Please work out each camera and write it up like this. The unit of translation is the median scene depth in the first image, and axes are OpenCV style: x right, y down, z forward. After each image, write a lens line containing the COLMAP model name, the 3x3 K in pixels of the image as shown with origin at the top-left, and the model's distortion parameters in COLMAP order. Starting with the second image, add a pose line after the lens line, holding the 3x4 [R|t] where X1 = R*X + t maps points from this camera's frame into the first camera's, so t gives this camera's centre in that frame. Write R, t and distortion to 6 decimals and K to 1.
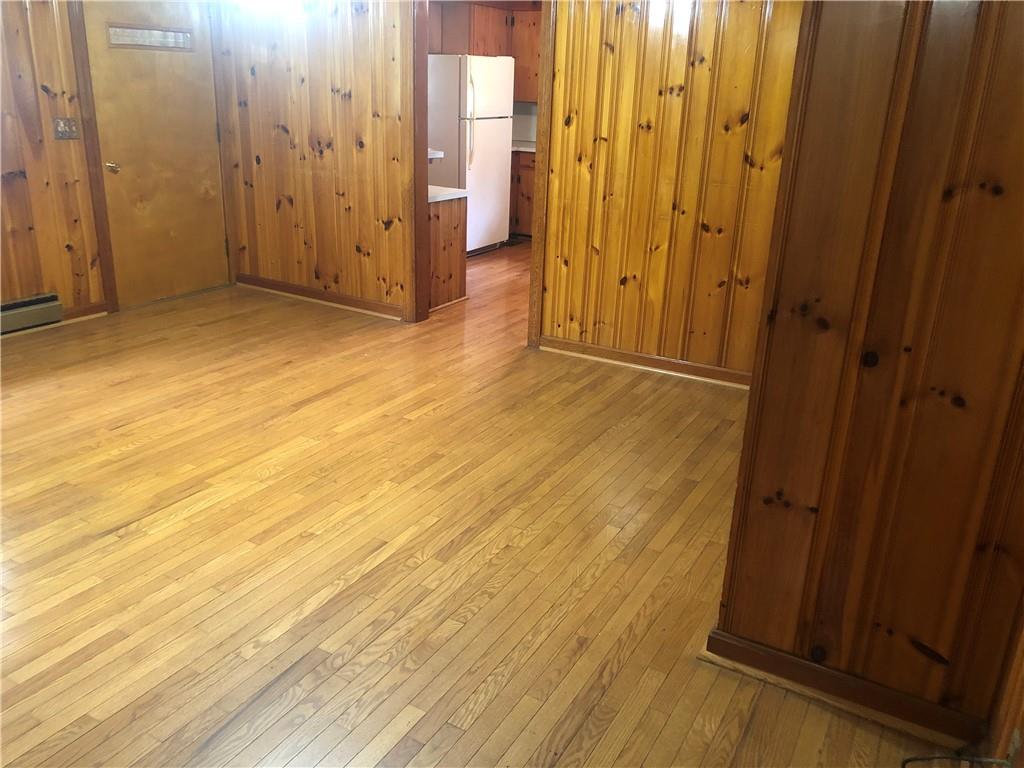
lens RADIAL K [[833.9, 0, 509.8], [0, 833.9, 385.9], [0, 0, 1]] dist [0.016914, -0.019911]
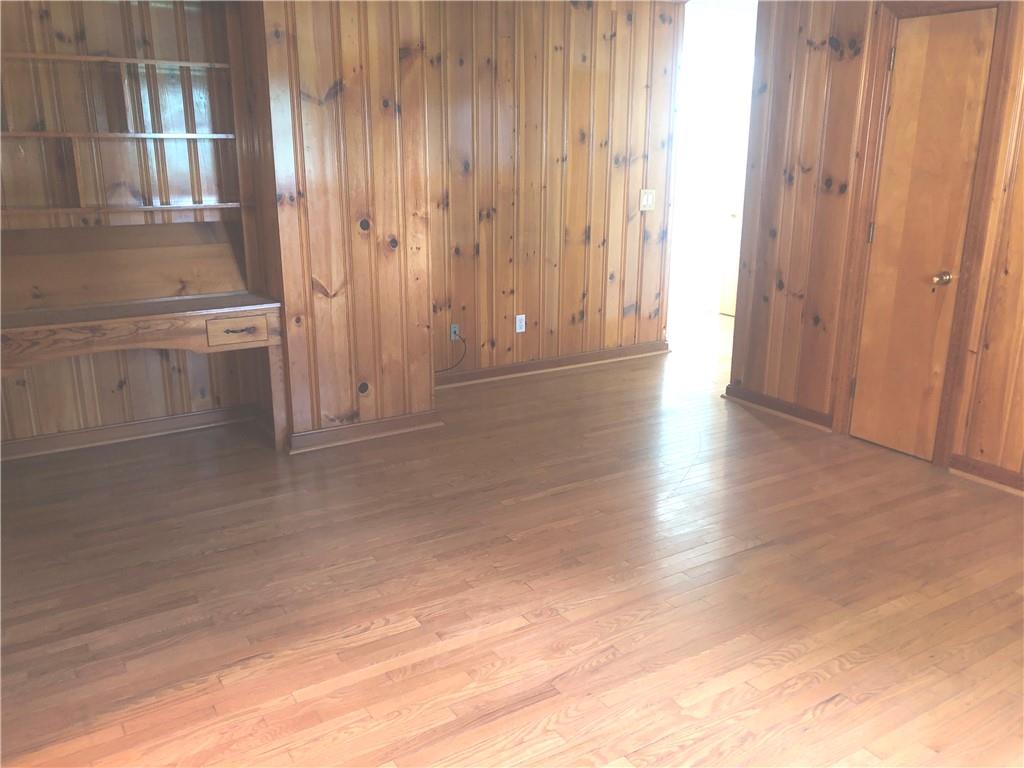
lens RADIAL K [[833.9, 0, 507.1], [0, 833.9, 382.1], [0, 0, 1]] dist [0.016914, -0.019911]
pose [[-0.875494, -0.168237, 0.452996, -0.464006], [0.129540, 0.821417, 0.555422, -0.494678], [-0.465542, 0.544950, -0.697353, 1.321550]]
